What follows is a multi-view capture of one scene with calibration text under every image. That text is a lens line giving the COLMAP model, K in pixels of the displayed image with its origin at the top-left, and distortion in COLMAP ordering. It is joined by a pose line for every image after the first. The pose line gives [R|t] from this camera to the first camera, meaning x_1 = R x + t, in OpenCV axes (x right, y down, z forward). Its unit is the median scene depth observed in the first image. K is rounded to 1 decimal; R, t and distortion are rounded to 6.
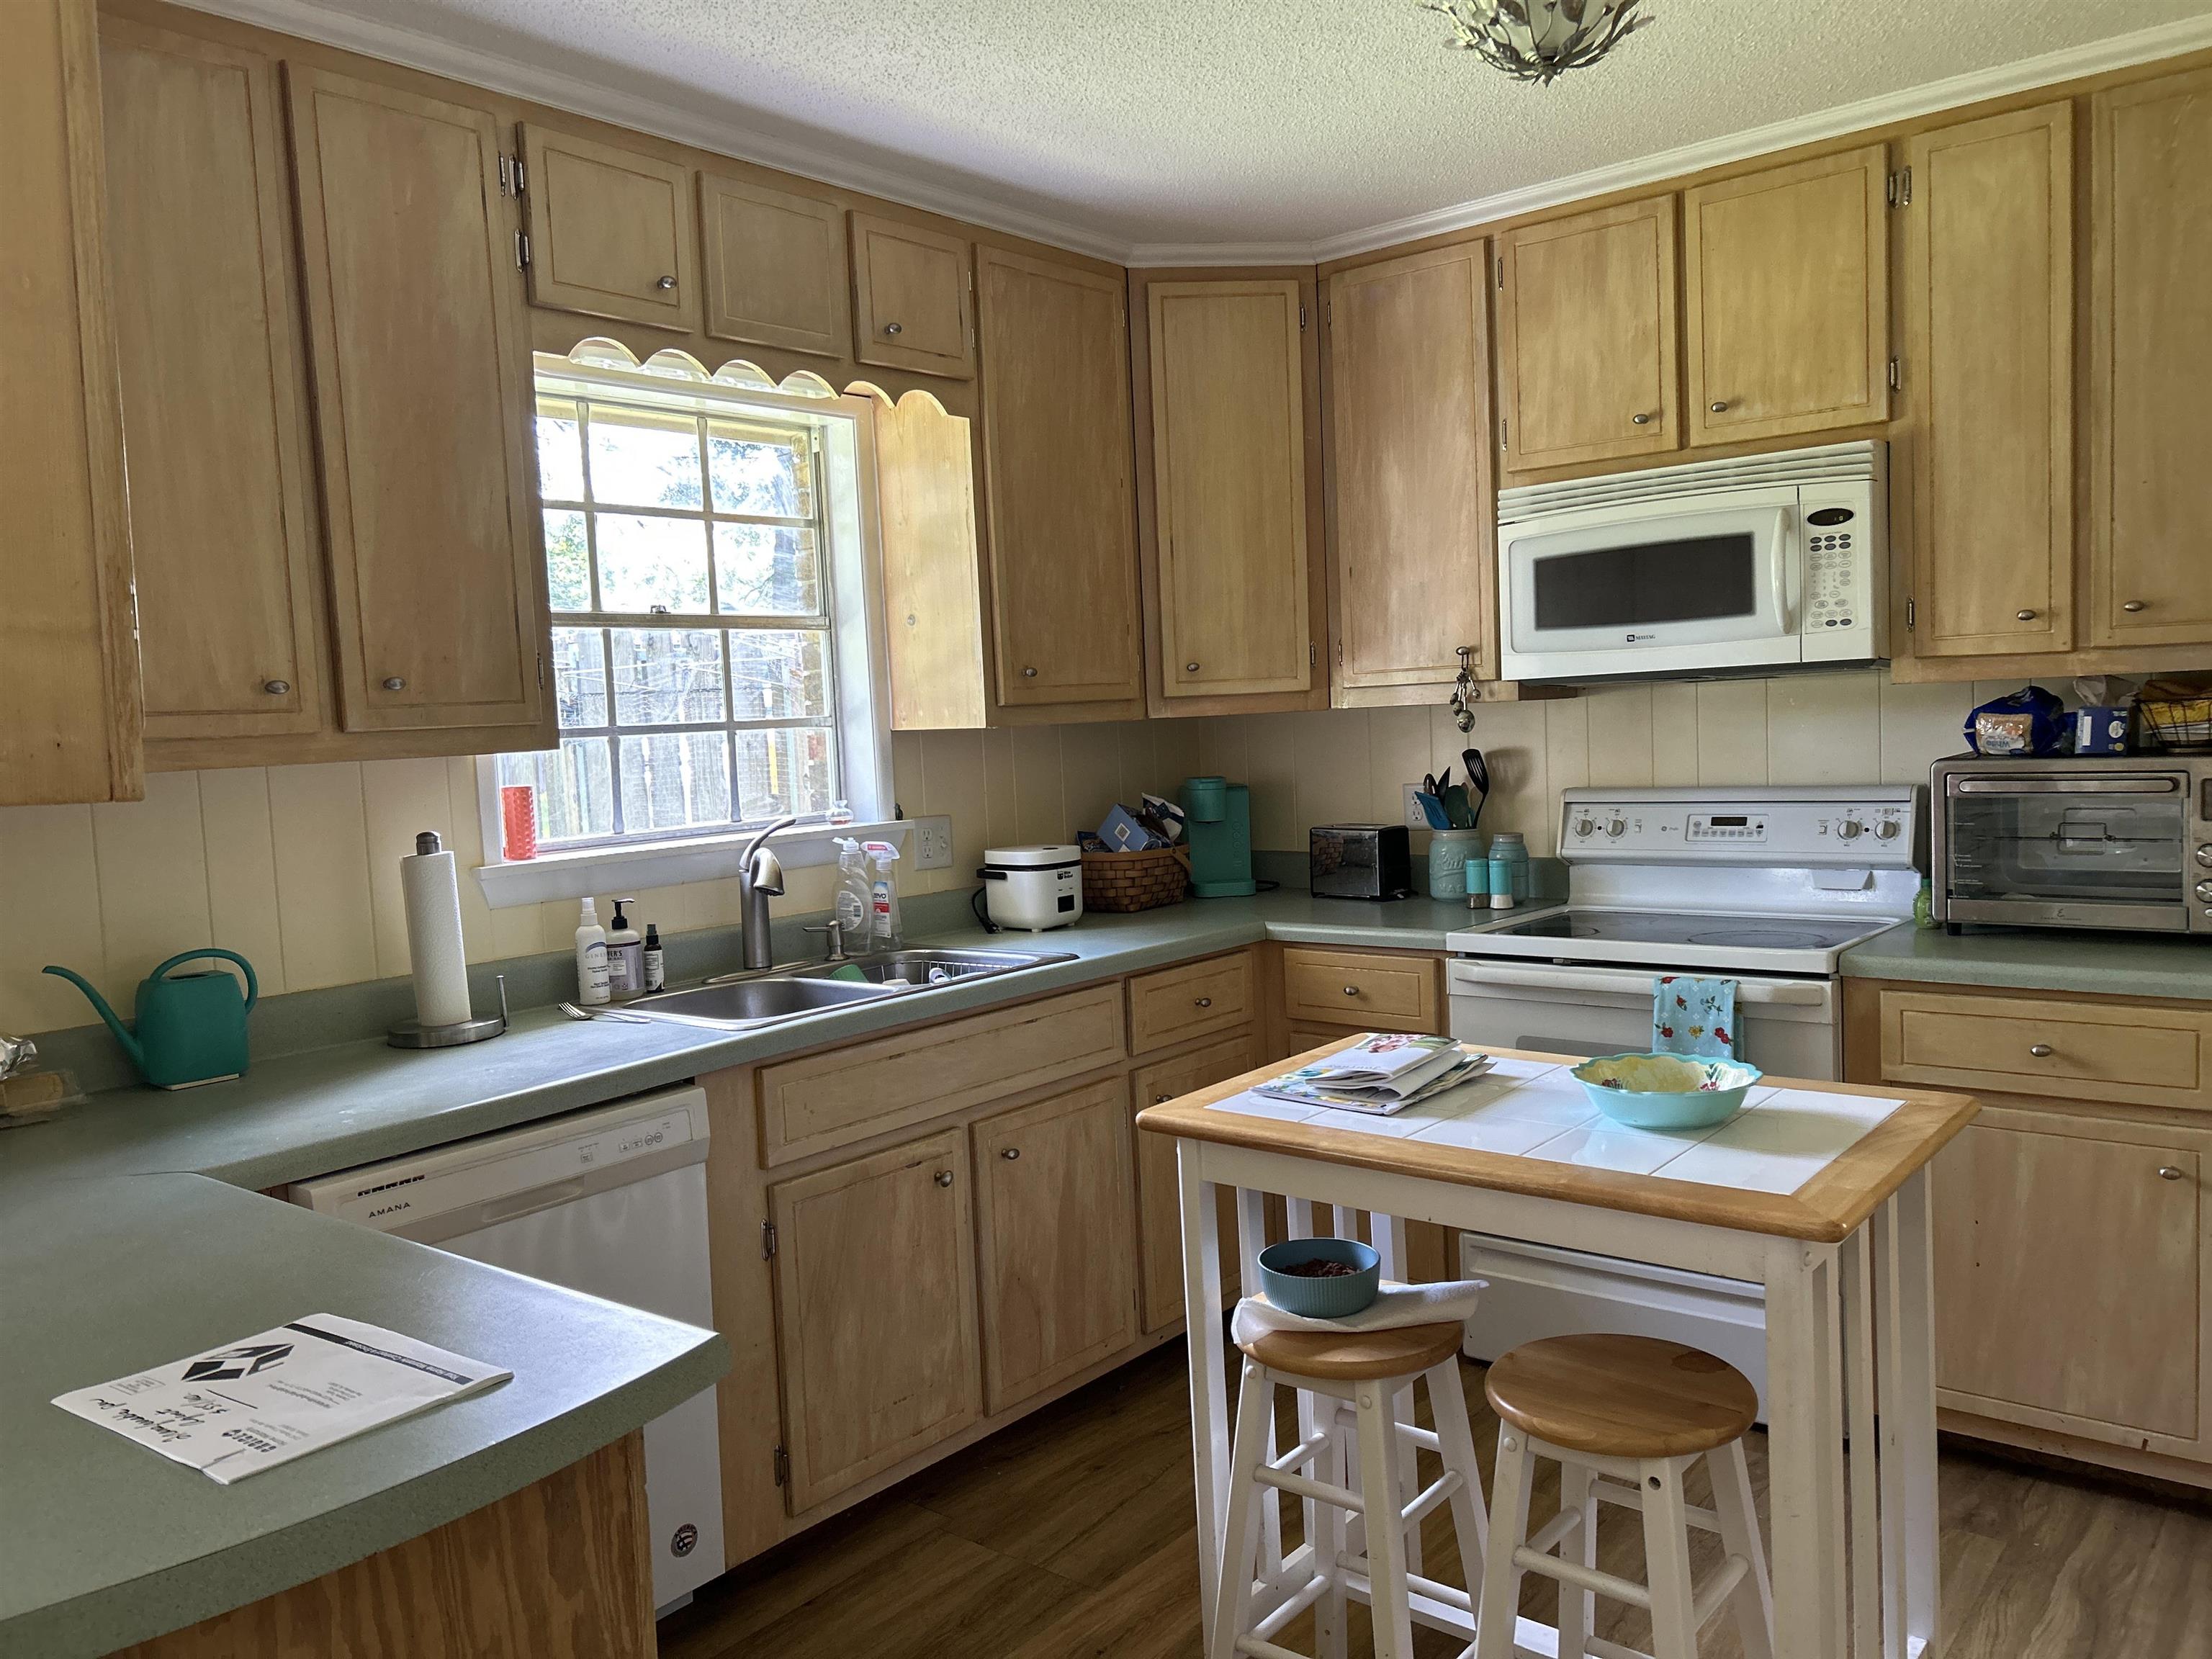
lens RADIAL K [[1672.2, 0, 1106.0], [0, 1672.2, 829.5], [0, 0, 1]] dist [0.022906, -0.002505]
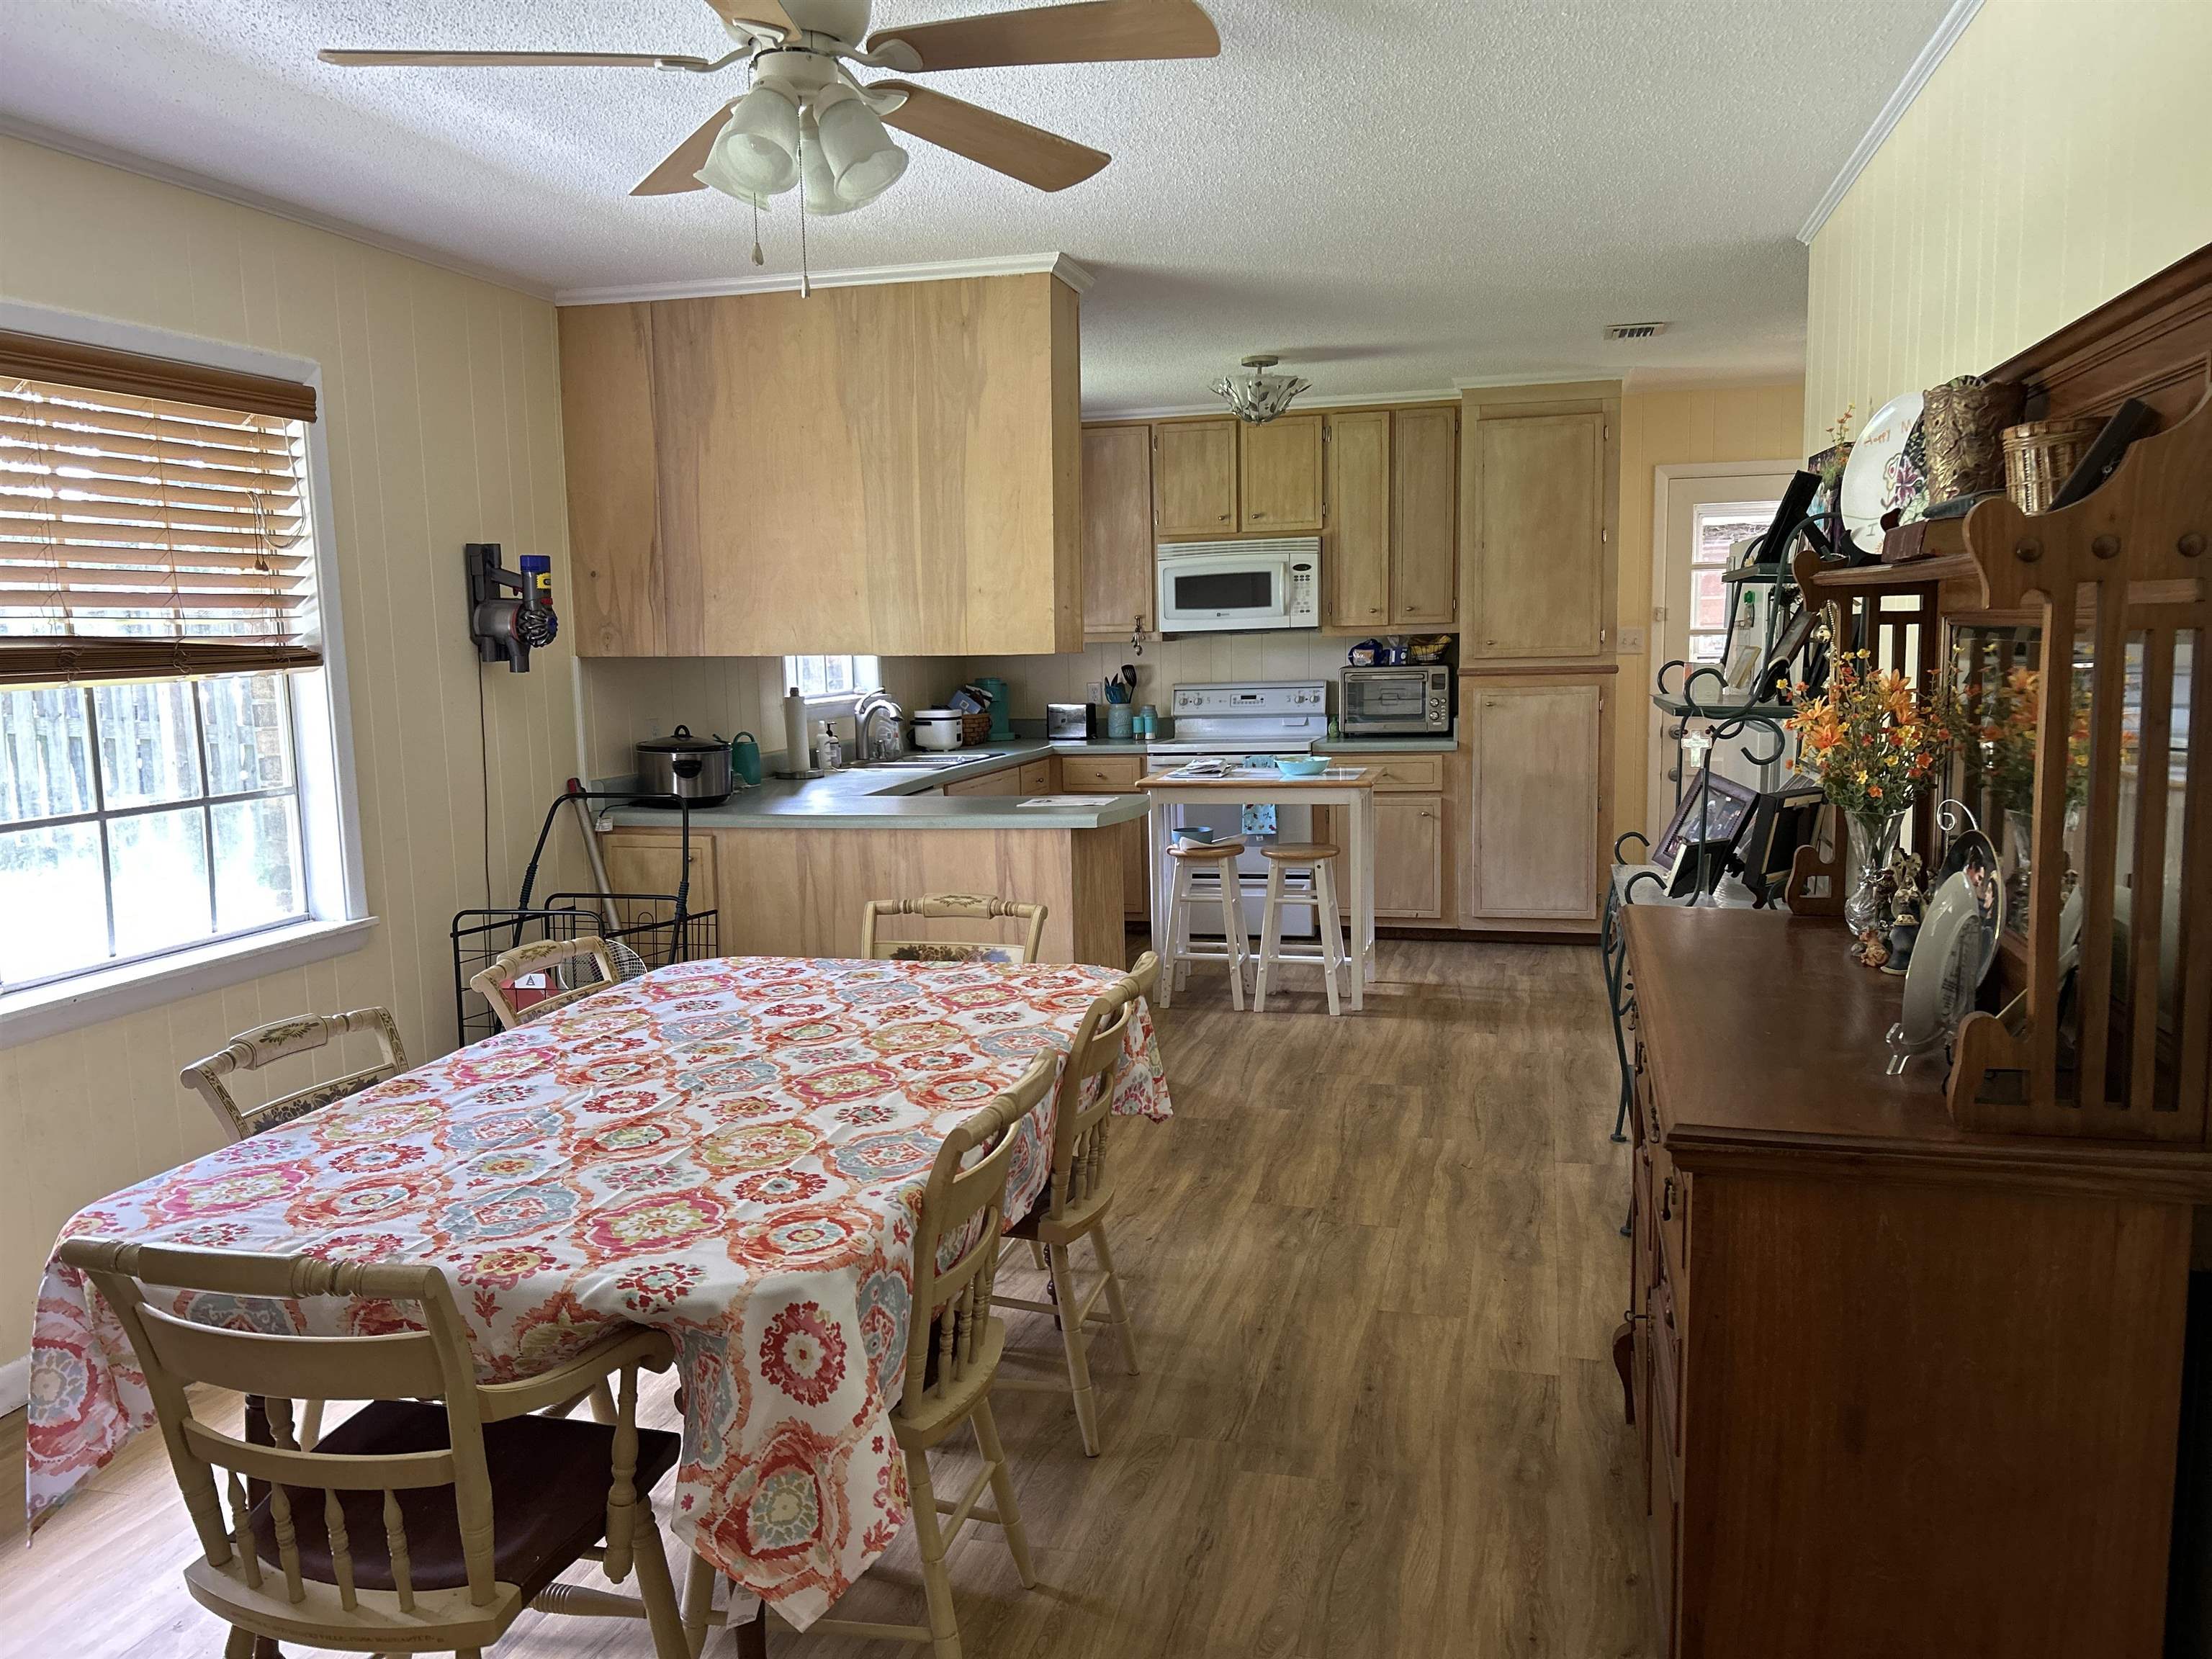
lens RADIAL K [[1657.9, 0, 1106.0], [0, 1657.9, 829.5], [0, 0, 1]] dist [0.152745, -0.000716]
pose [[0.908651, -0.025544, 0.416775, -0.775287], [0.012866, 0.999366, 0.033201, 0.101046], [-0.417358, -0.024806, 0.908403, -0.998552]]
